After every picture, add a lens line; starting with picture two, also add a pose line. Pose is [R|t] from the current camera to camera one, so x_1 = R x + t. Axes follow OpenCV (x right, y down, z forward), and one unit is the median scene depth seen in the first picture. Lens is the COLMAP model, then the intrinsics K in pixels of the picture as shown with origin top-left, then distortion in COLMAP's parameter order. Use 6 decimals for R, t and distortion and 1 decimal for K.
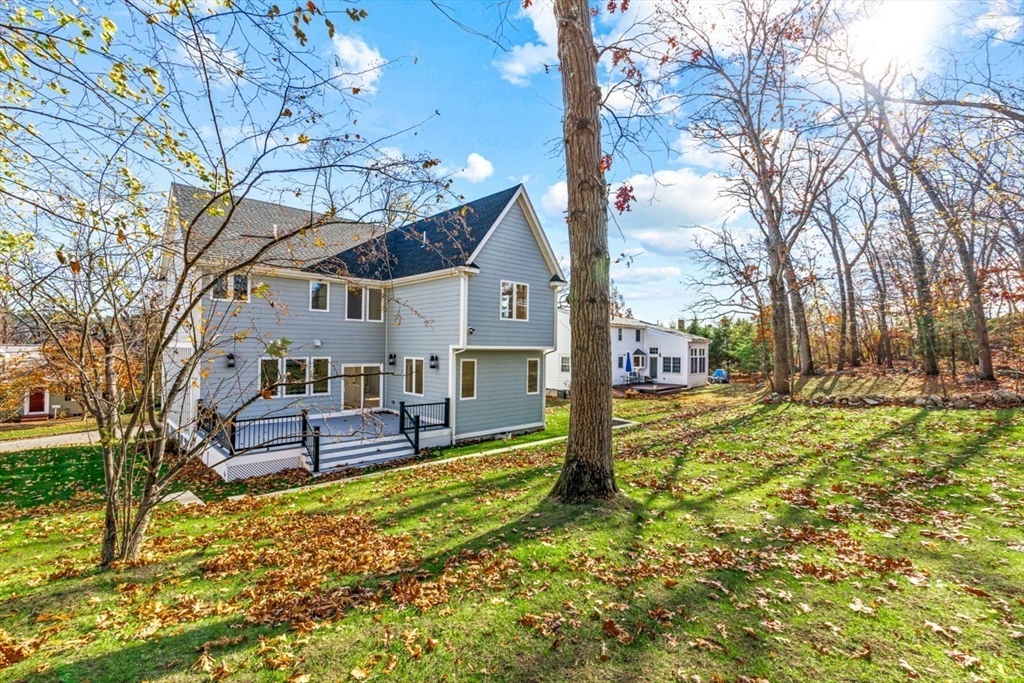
lens RADIAL K [[449.5, 0, 513.6], [0, 449.5, 339.0], [0, 0, 1]] dist [0.000176, 0.000102]
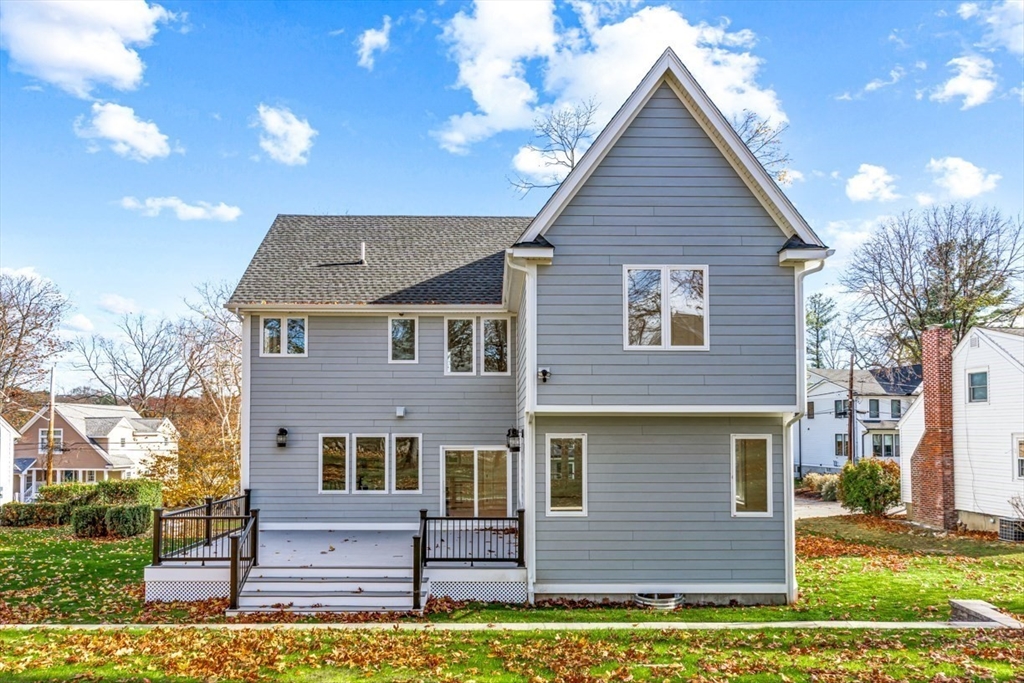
lens RADIAL K [[689.0, 0, 504.0], [0, 689.0, 402.4], [0, 0, 1]] dist [-0.000883, 0.000101]
pose [[0.737899, -0.037705, -0.673858, 0.353487], [0.019799, 0.999218, -0.034230, 0.033493], [0.674621, 0.011917, 0.738068, 0.381952]]
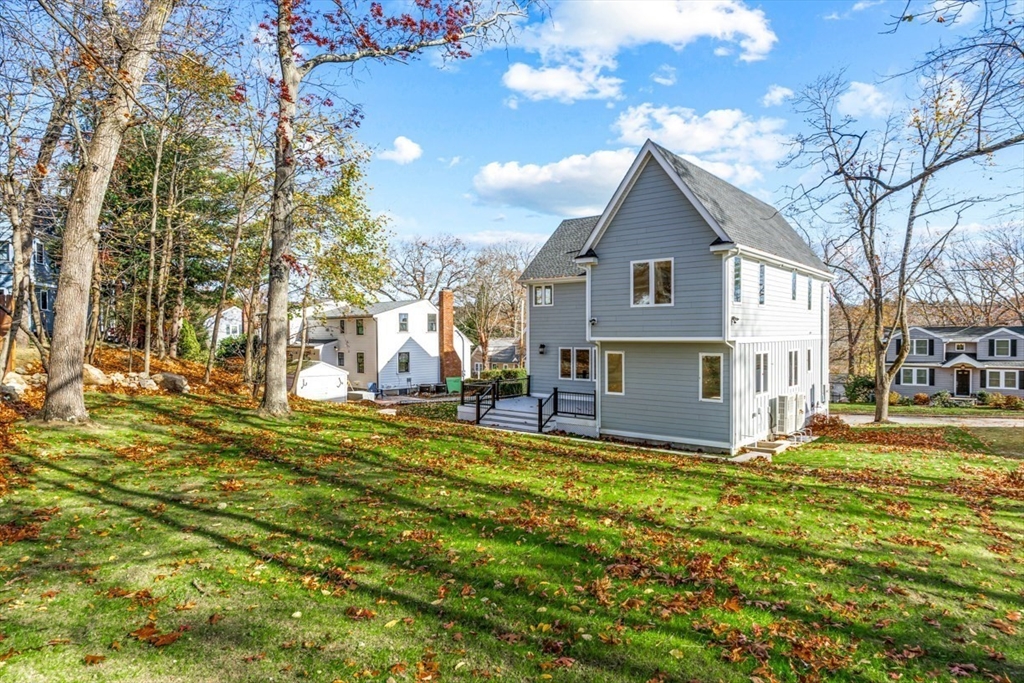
lens RADIAL K [[607.8, 0, 513.5], [0, 607.8, 343.0], [0, 0, 1]] dist [-0.001304, -0.000031]
pose [[0.131108, 0.004903, -0.991356, 1.096822], [0.024549, 0.999665, 0.008191, 0.010875], [0.991064, -0.025411, 0.130943, 0.609788]]
